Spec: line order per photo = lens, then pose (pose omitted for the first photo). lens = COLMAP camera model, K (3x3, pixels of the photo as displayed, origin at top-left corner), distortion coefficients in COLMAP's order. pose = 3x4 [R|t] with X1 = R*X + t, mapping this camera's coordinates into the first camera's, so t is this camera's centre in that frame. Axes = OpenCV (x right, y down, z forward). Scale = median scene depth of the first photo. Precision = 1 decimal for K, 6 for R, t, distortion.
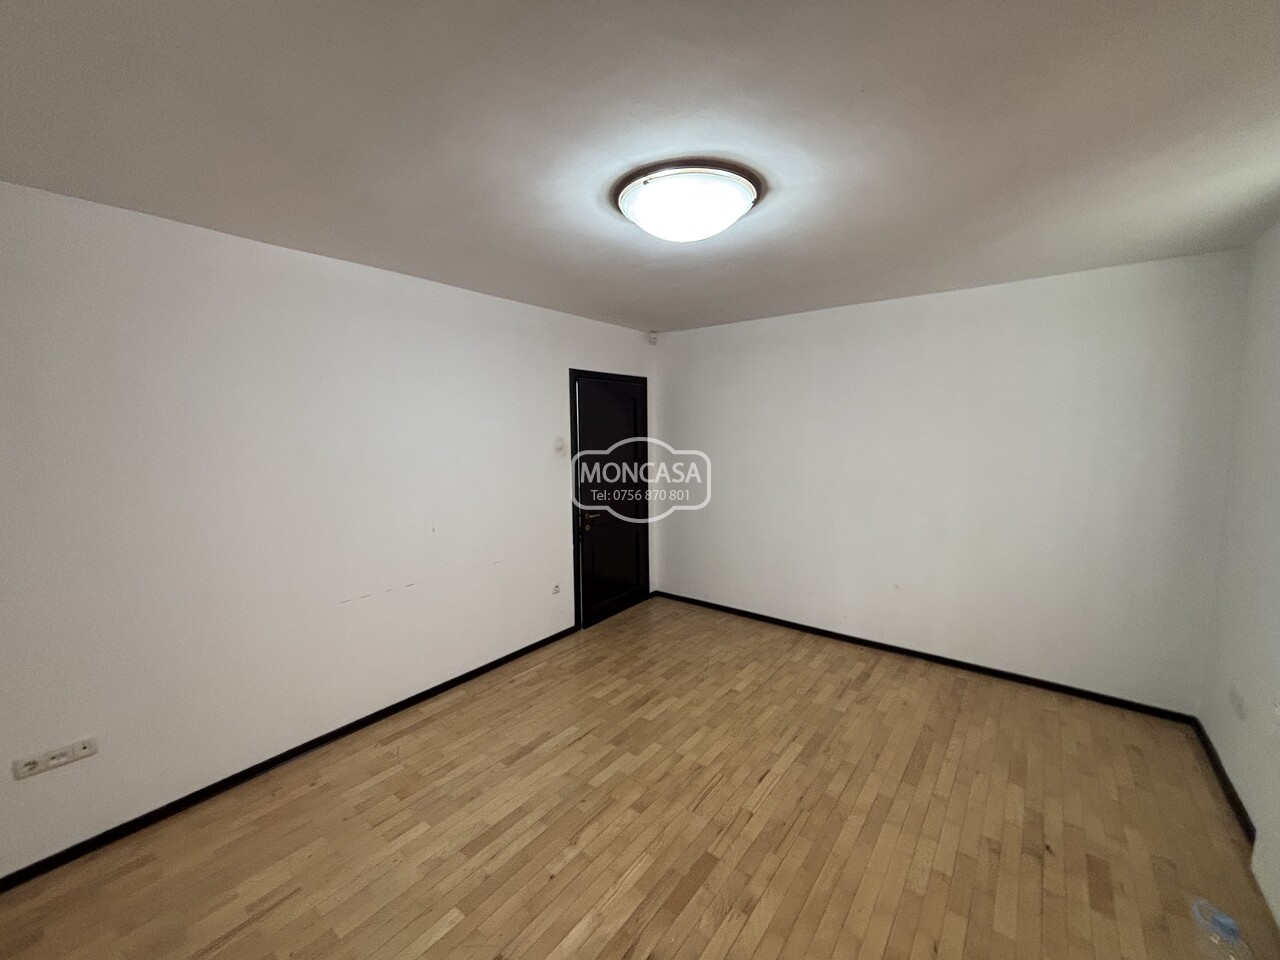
lens RADIAL K [[510.4, 0, 639.1], [0, 510.4, 480.9], [0, 0, 1]] dist [-0.002704, -0.000511]
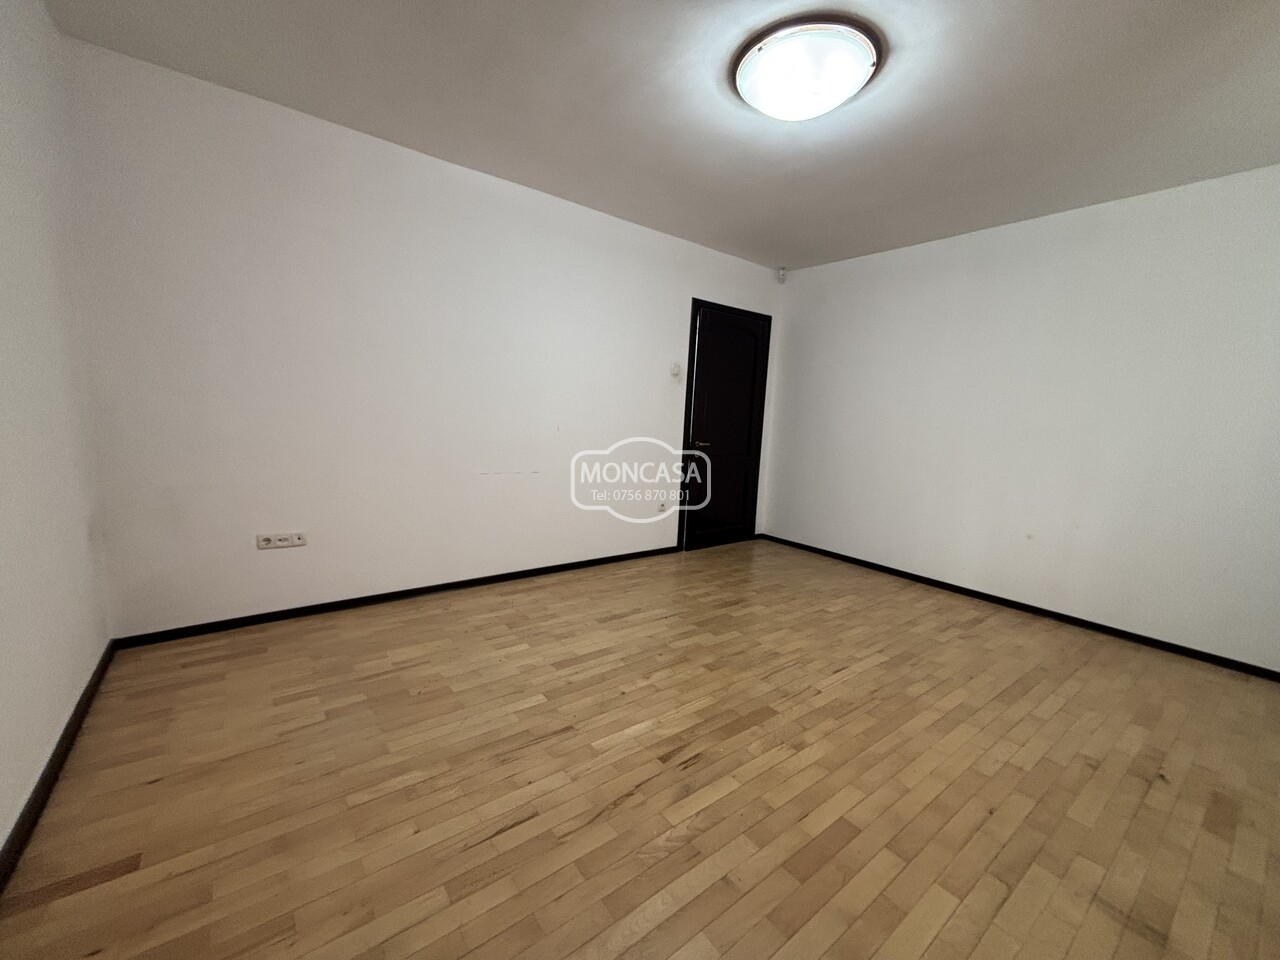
lens RADIAL K [[510.4, 0, 639.9], [0, 510.4, 482.6], [0, 0, 1]] dist [-0.002704, -0.000511]
pose [[0.965318, 0.088083, -0.245770, 0.081225], [-0.082875, 0.996063, 0.031477, 0.217873], [0.247575, -0.010017, 0.968817, -0.067491]]
